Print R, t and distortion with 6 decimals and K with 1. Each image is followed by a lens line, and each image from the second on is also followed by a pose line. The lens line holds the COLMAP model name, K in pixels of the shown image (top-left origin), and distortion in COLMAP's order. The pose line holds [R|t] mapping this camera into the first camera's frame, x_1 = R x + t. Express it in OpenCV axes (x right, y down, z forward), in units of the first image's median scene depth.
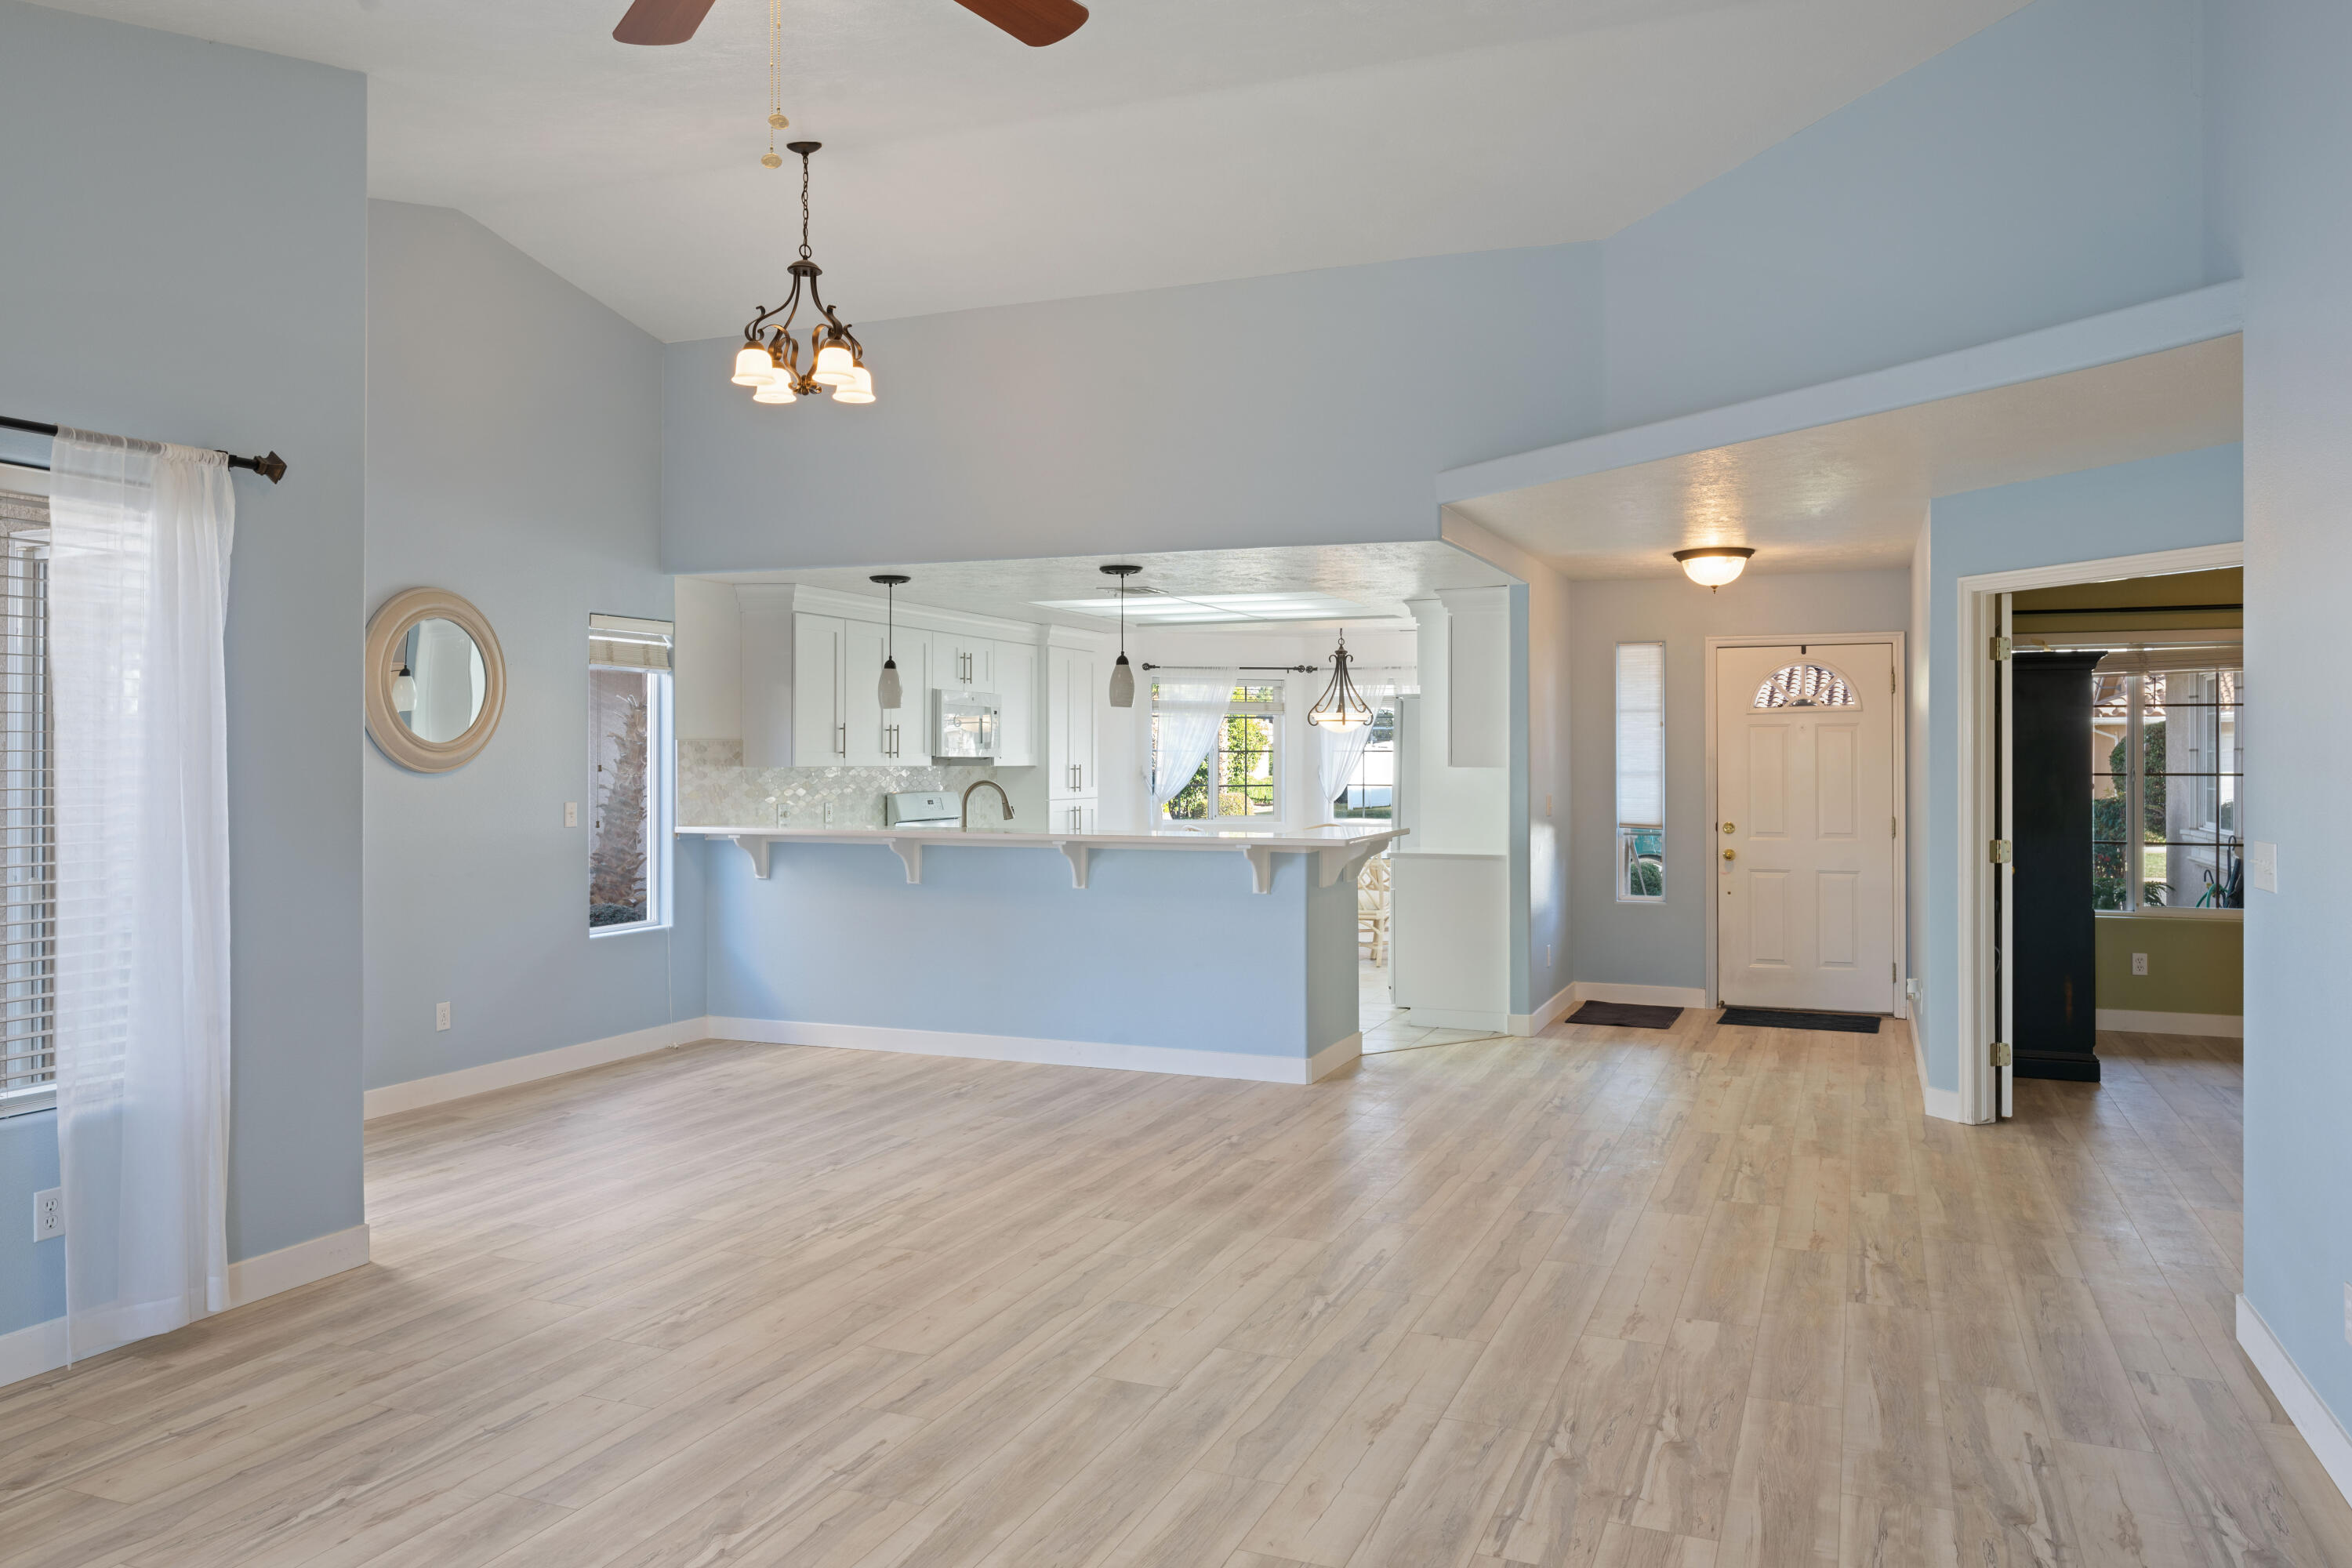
lens RADIAL K [[1655.0, 0, 1167.3], [0, 1655.0, 768.3], [0, 0, 1]] dist [-0.000208, -0.000745]
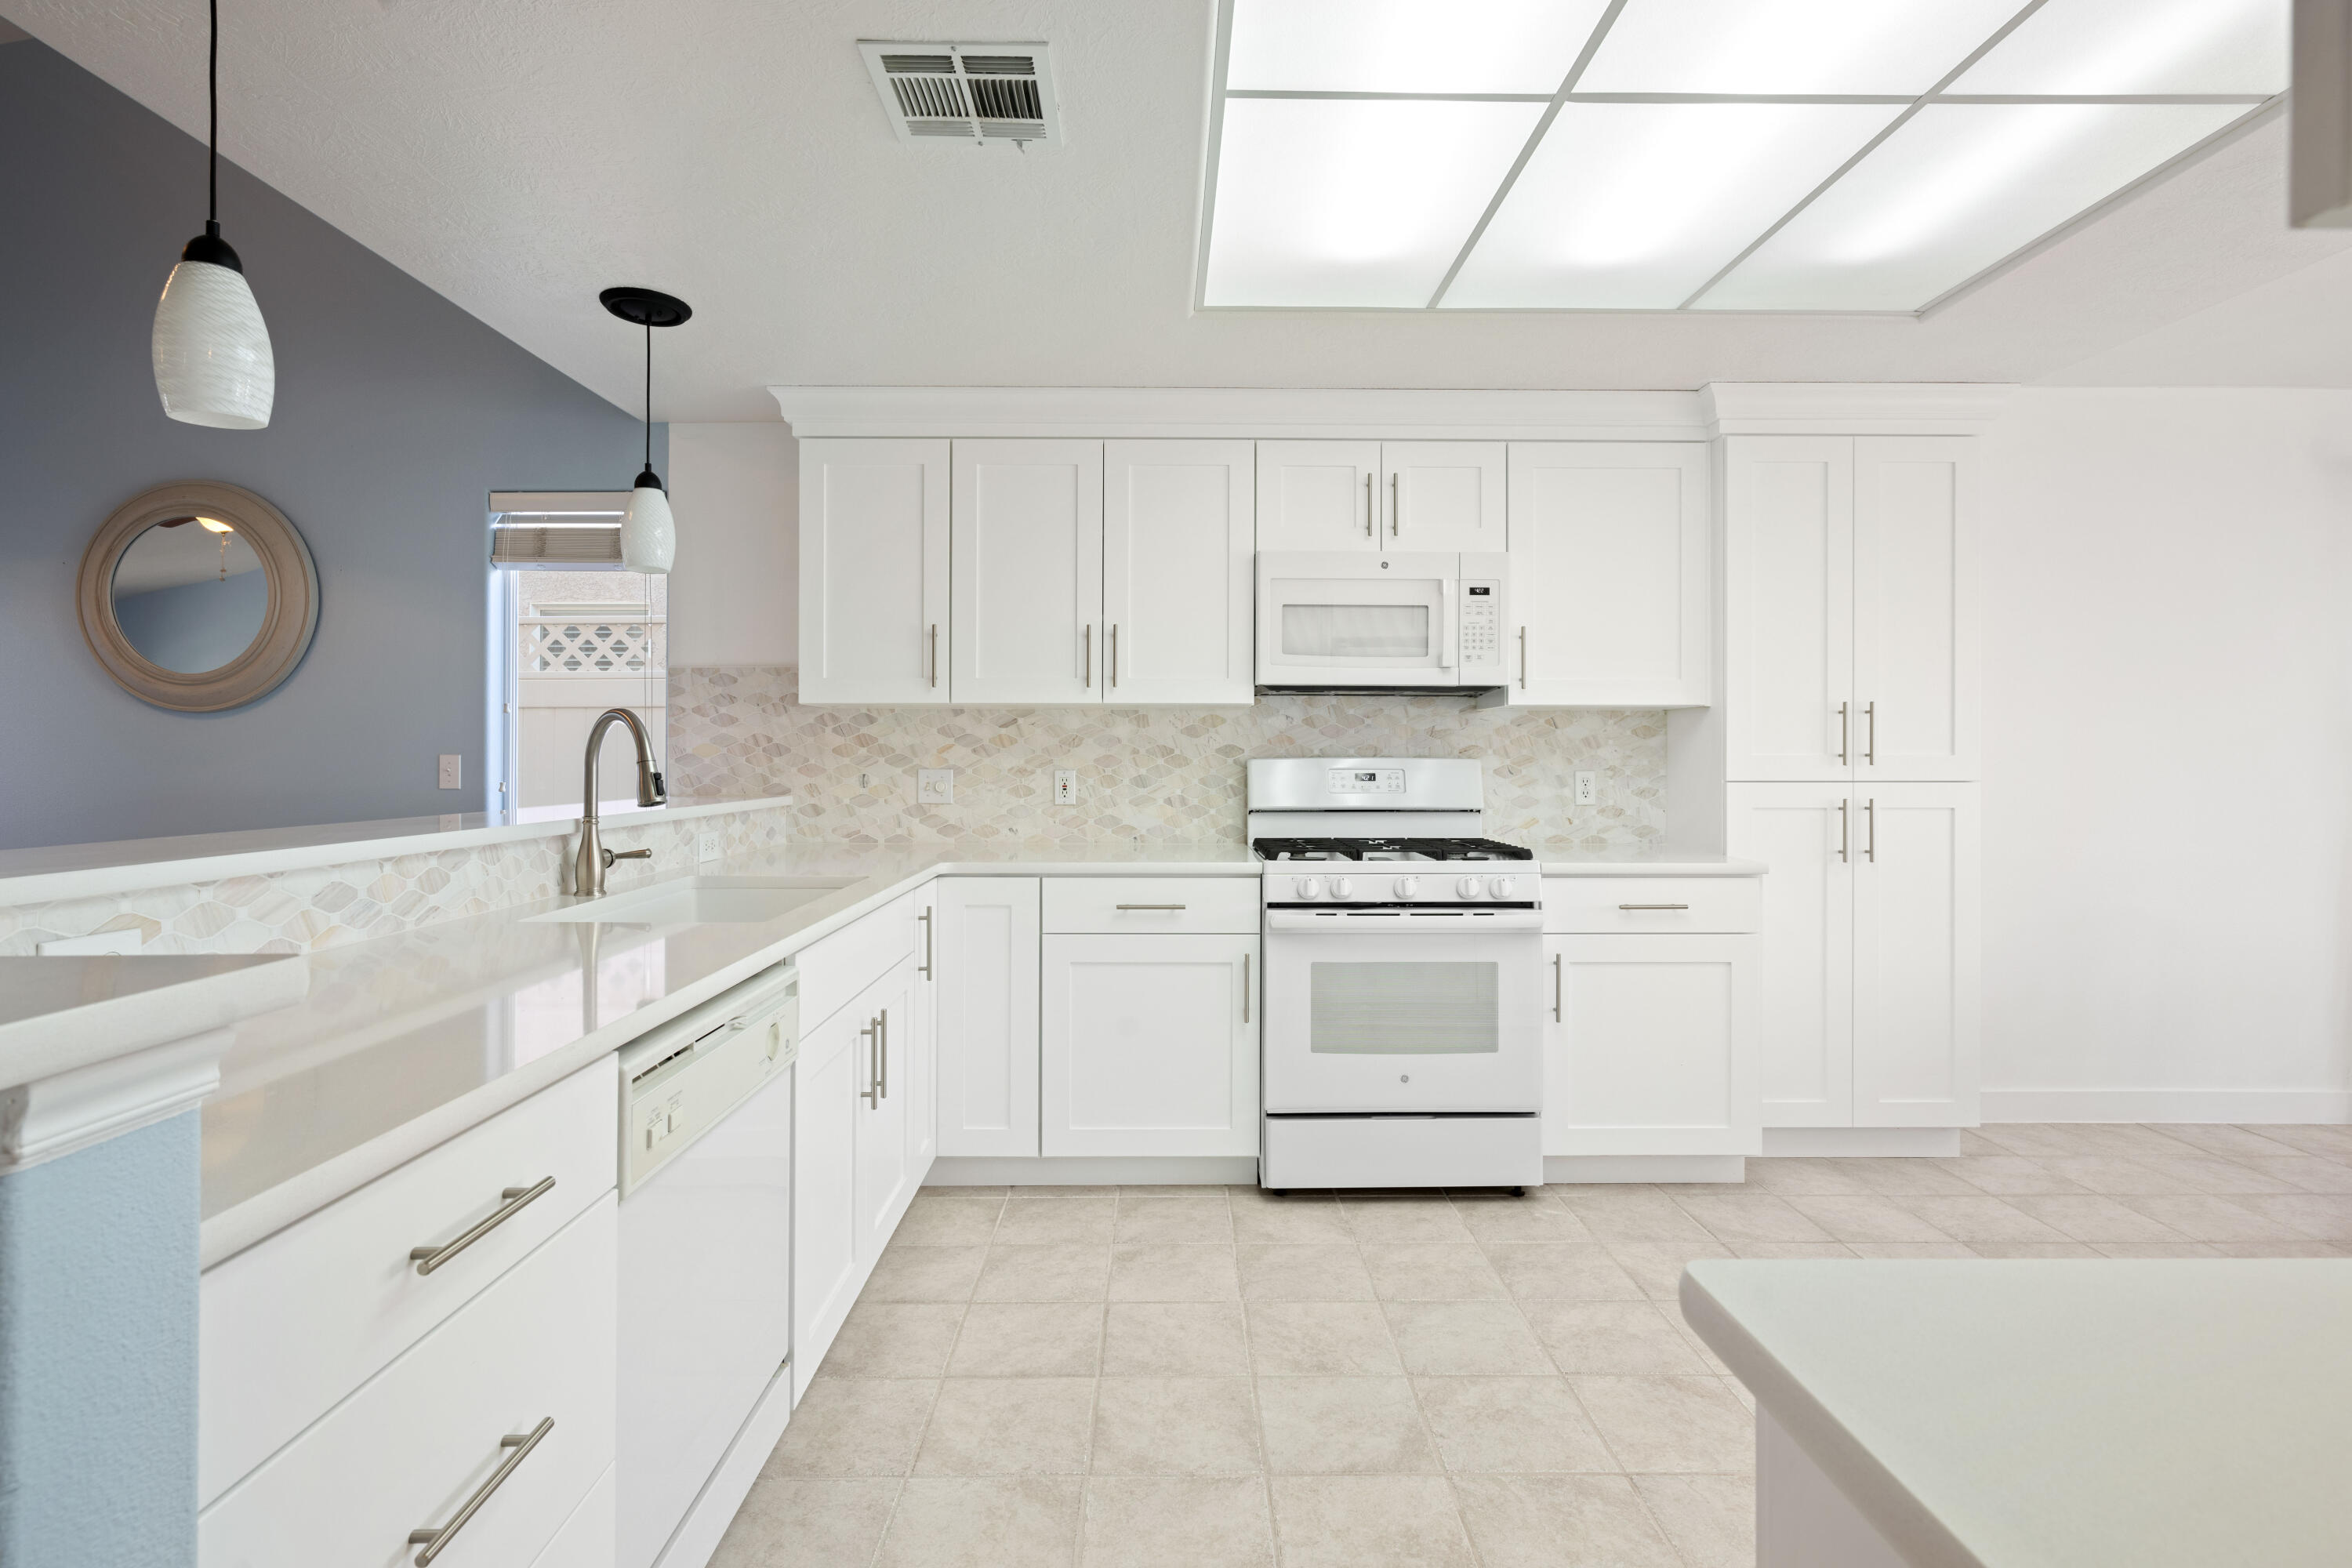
lens RADIAL K [[1144.6, 0, 1173.0], [0, 1144.6, 756.5], [0, 0, 1]] dist [-0.001188, 0.000252]
pose [[0.391686, 0.000359, -0.920099, 0.250302], [-0.005151, 0.999985, -0.001802, 0.022663], [0.920084, 0.005445, 0.391682, 1.213054]]
